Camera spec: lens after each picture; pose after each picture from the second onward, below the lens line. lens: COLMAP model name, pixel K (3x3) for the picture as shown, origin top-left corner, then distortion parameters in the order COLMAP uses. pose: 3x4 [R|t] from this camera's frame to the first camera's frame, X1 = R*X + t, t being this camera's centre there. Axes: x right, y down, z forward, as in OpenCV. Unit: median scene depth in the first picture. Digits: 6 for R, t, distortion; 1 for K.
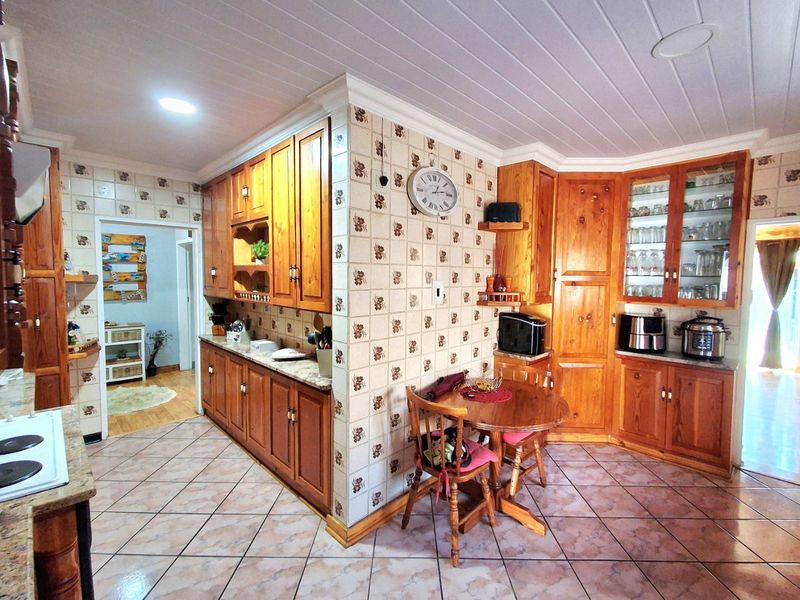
lens RADIAL K [[360.9, 0, 402.6], [0, 360.9, 294.9], [0, 0, 1]] dist [0.003889, 0.000534]
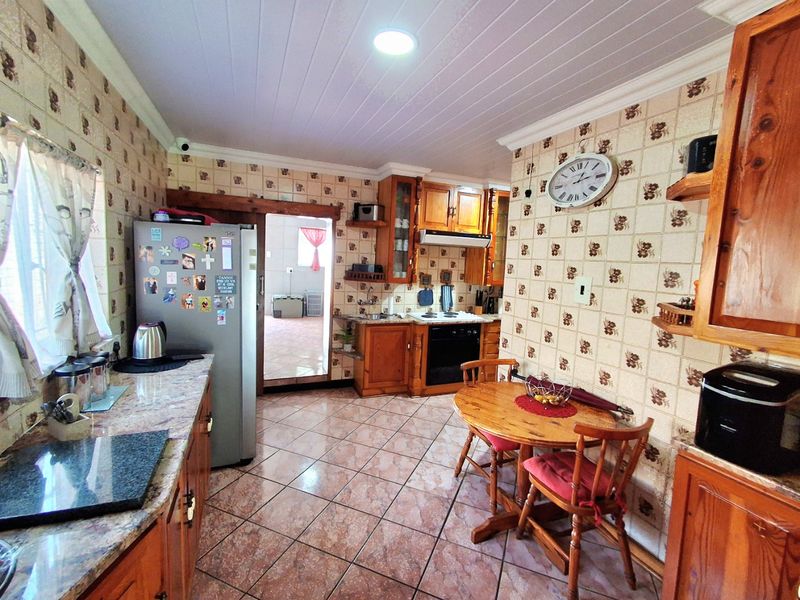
lens RADIAL K [[360.9, 0, 402.6], [0, 360.9, 294.9], [0, 0, 1]] dist [0.003889, 0.000534]
pose [[-0.369316, 0.068635, -0.926766, 1.107161], [-0.099323, 0.988641, 0.112798, -0.052789], [0.923981, 0.133707, -0.358304, 0.924698]]
